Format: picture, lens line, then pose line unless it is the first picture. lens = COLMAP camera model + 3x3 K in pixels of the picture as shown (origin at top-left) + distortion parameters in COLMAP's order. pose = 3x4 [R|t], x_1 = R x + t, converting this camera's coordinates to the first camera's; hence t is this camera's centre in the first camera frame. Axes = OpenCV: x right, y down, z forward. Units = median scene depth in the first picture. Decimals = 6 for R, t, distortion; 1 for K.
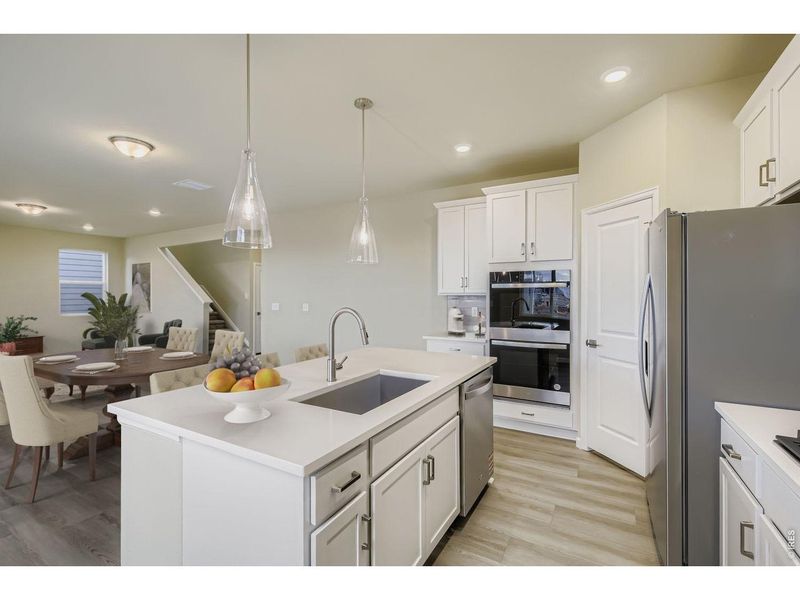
lens RADIAL K [[362.6, 0, 396.8], [0, 362.6, 299.6], [0, 0, 1]] dist [0.001612, -0.000674]
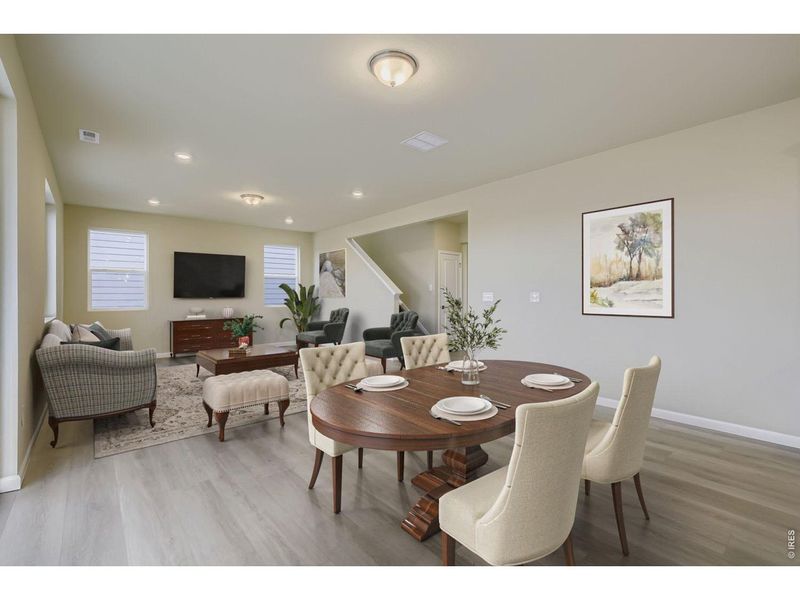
lens RADIAL K [[362.6, 0, 404.2], [0, 362.6, 294.1], [0, 0, 1]] dist [0.001612, -0.000674]
pose [[0.939007, 0.012198, -0.343682, -0.164560], [-0.014312, 0.999891, -0.003613, 0.010385], [0.343600, 0.008311, 0.939079, 0.124117]]
